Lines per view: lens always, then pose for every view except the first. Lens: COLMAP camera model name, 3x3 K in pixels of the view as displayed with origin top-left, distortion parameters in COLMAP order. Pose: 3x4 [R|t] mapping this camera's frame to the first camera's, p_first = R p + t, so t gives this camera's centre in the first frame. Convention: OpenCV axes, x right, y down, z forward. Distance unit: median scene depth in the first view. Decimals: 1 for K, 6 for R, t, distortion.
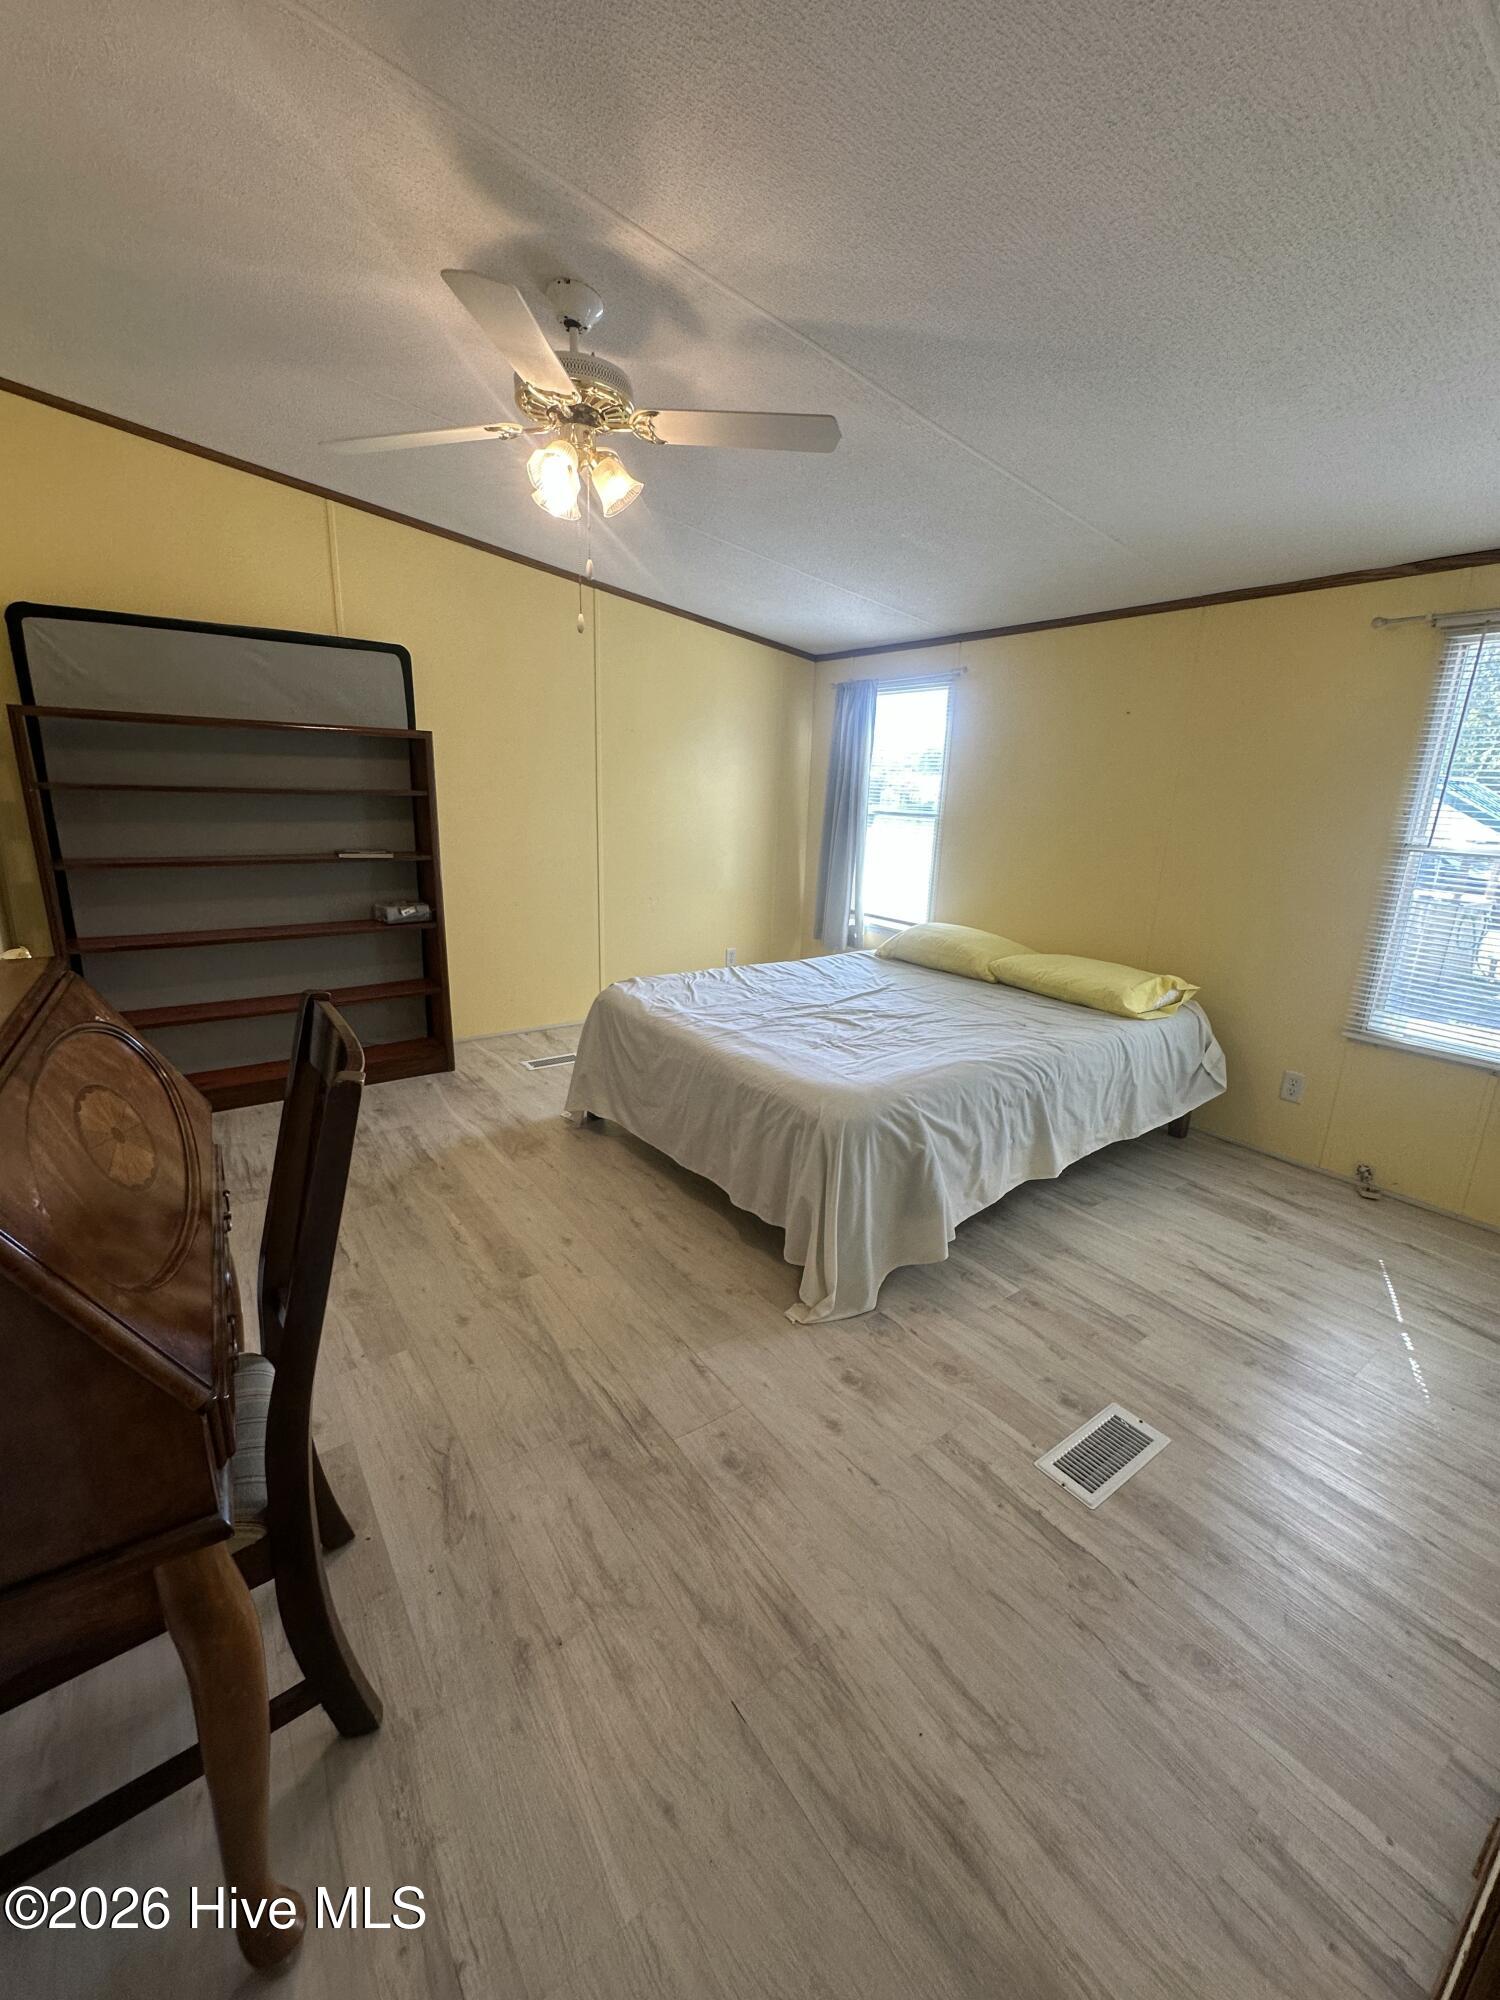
lens RADIAL K [[800.3, 0, 747.7], [0, 800.3, 989.8], [0, 0, 1]] dist [-0.001644, -0.000780]
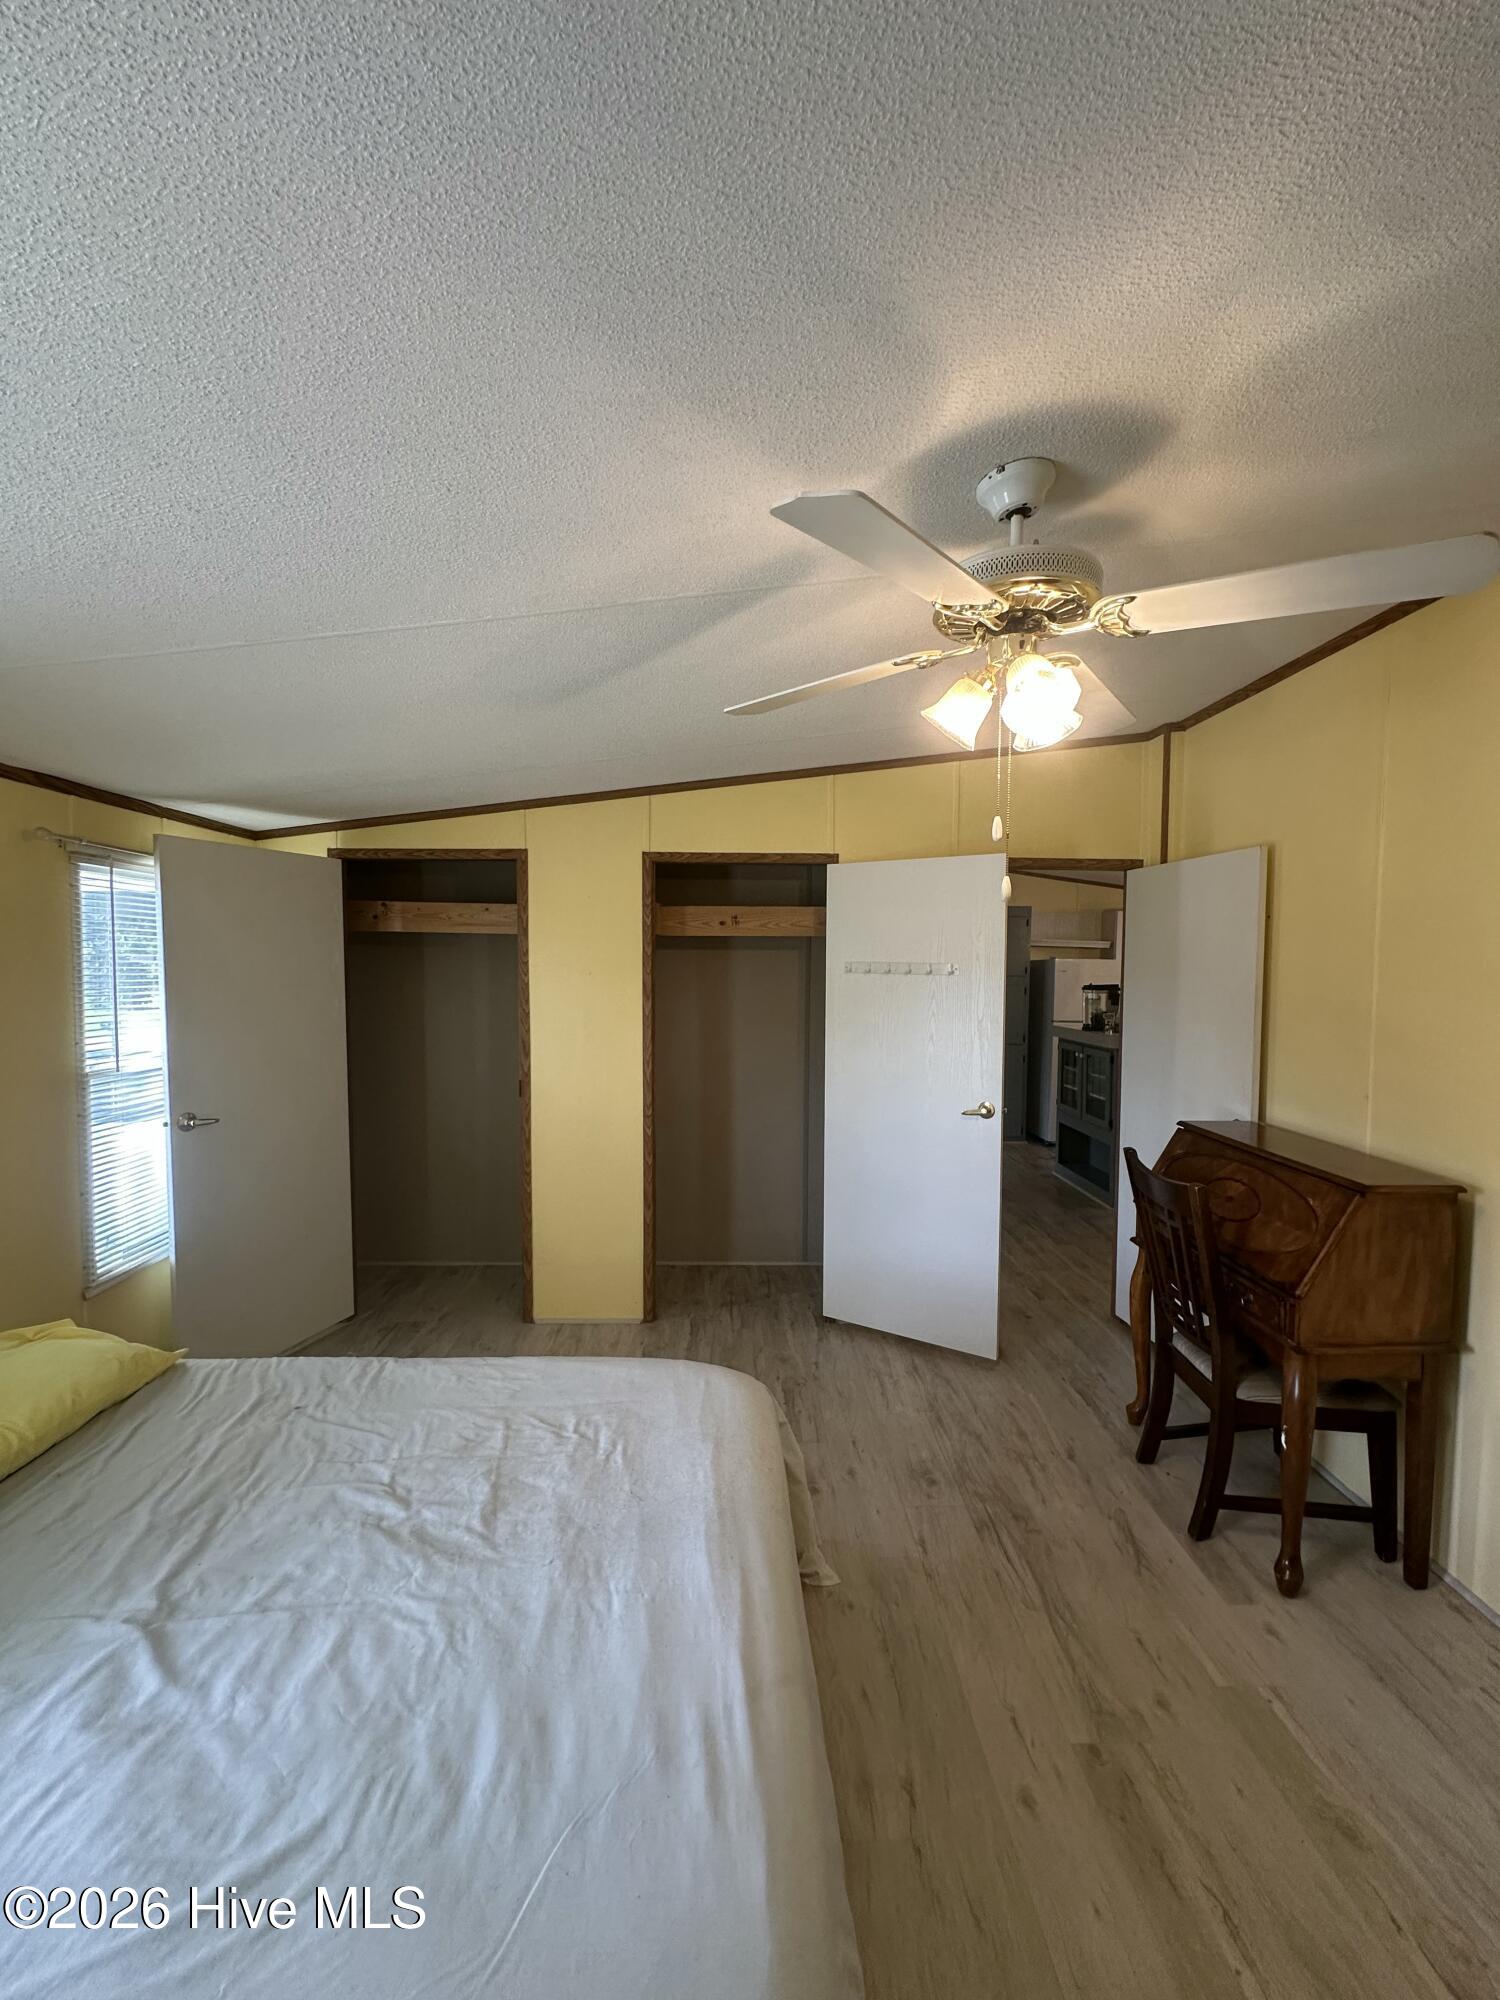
lens RADIAL K [[800.3, 0, 748.0], [0, 800.3, 999.9], [0, 0, 1]] dist [-0.001644, -0.000780]
pose [[-0.821582, -0.068470, 0.565964, -0.458096], [0.106429, 0.956887, 0.270260, -0.626165], [-0.560068, 0.282276, -0.778874, 1.836775]]
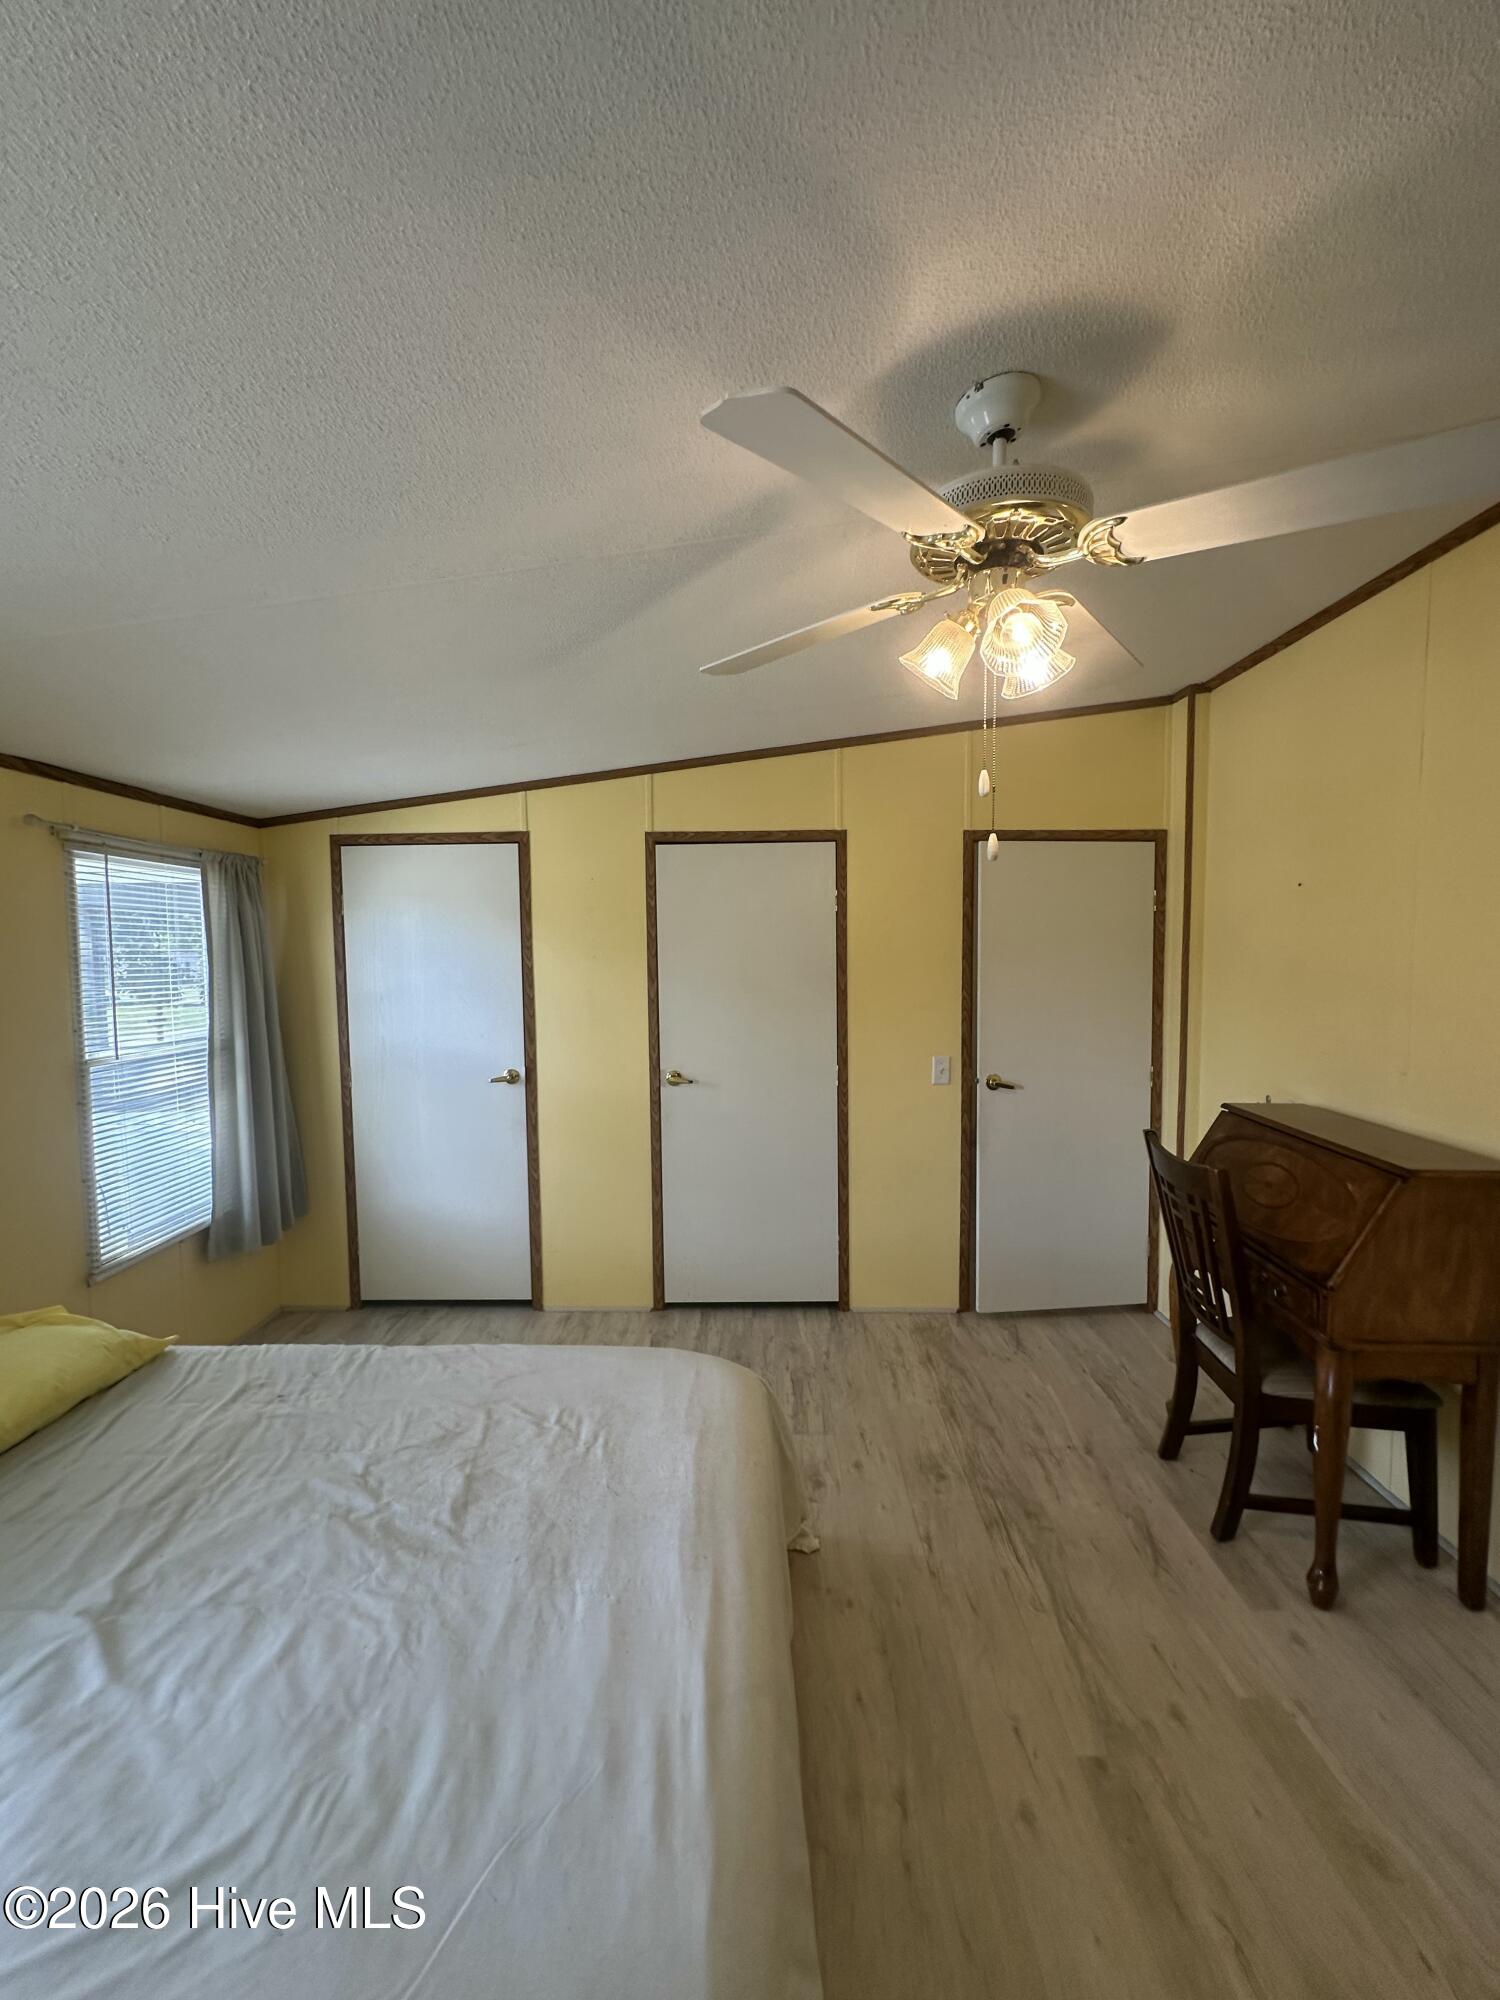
lens RADIAL K [[800.3, 0, 748.7], [0, 800.3, 999.9], [0, 0, 1]] dist [-0.001644, -0.000780]
pose [[-0.799524, -0.066616, 0.596928, -0.479538], [0.128230, 0.951987, 0.277991, -0.592050], [-0.586786, 0.298804, -0.752594, 1.775535]]
